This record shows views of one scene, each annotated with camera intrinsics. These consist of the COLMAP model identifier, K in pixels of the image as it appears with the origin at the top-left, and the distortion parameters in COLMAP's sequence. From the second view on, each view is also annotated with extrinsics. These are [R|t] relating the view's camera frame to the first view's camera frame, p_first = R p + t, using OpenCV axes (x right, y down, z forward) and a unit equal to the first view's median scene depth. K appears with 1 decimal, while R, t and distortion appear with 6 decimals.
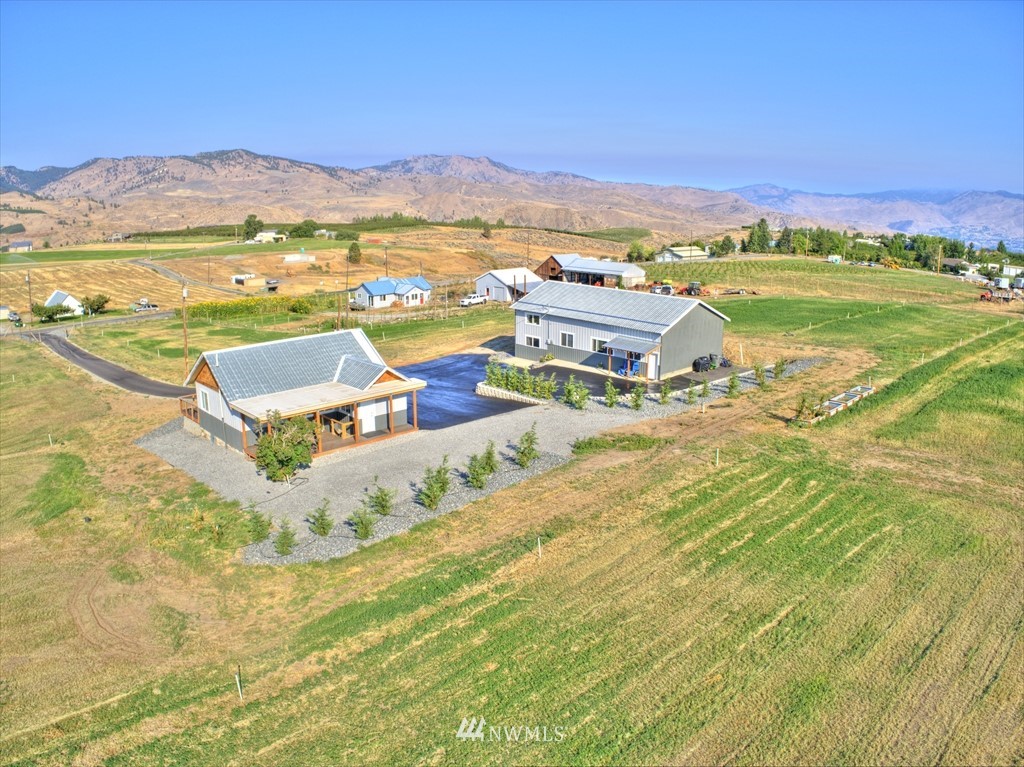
lens RADIAL K [[774.5, 0, 511.6], [0, 774.5, 382.6], [0, 0, 1]] dist [-0.259608, 0.072990]
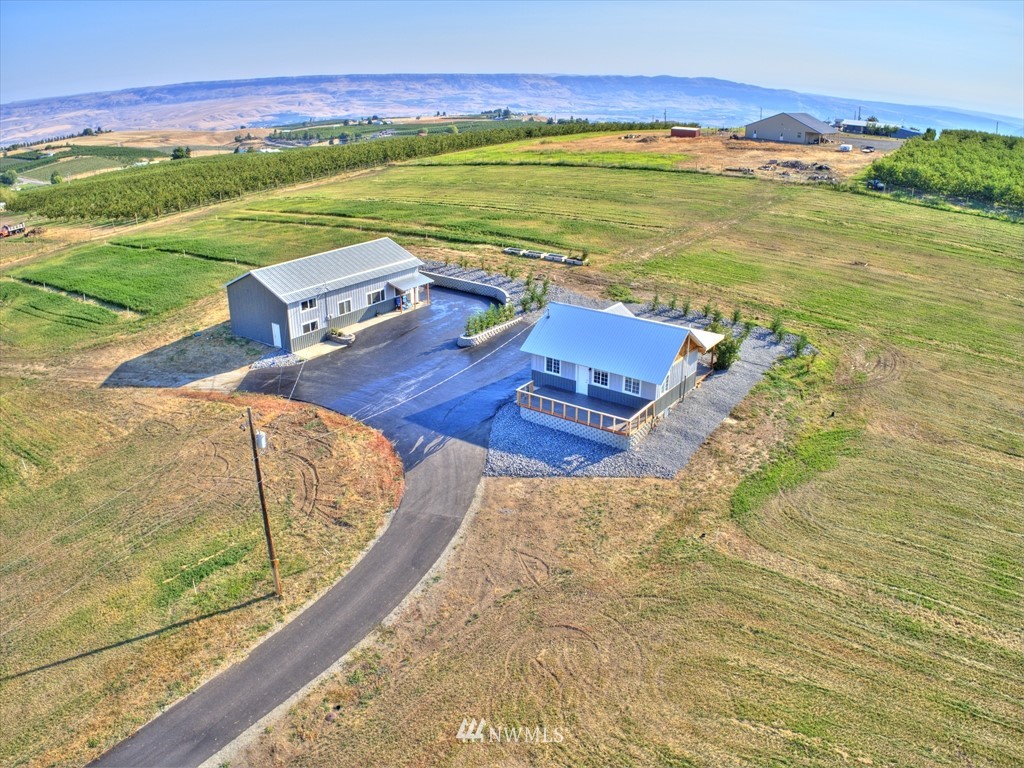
lens RADIAL K [[774.5, 0, 511.4], [0, 774.5, 380.2], [0, 0, 1]] dist [-0.259608, 0.072990]
pose [[-0.179016, -0.367368, 0.912685, -0.963085], [0.238440, 0.883814, 0.402515, -0.334775], [-0.954515, 0.289677, -0.070622, 0.887657]]
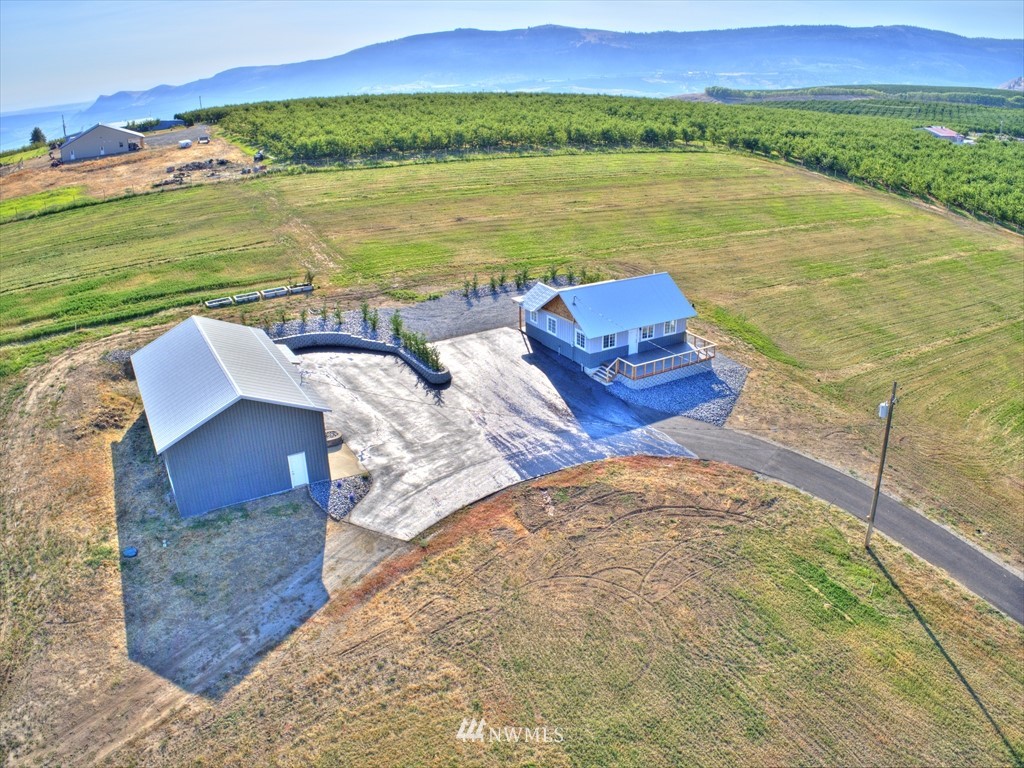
lens RADIAL K [[774.5, 0, 513.4], [0, 774.5, 380.9], [0, 0, 1]] dist [-0.259608, 0.072990]
pose [[-0.976312, -0.074728, 0.203056, -0.288162], [0.061919, 0.802722, 0.593130, -0.505689], [-0.207321, 0.591652, -0.779080, 1.529690]]
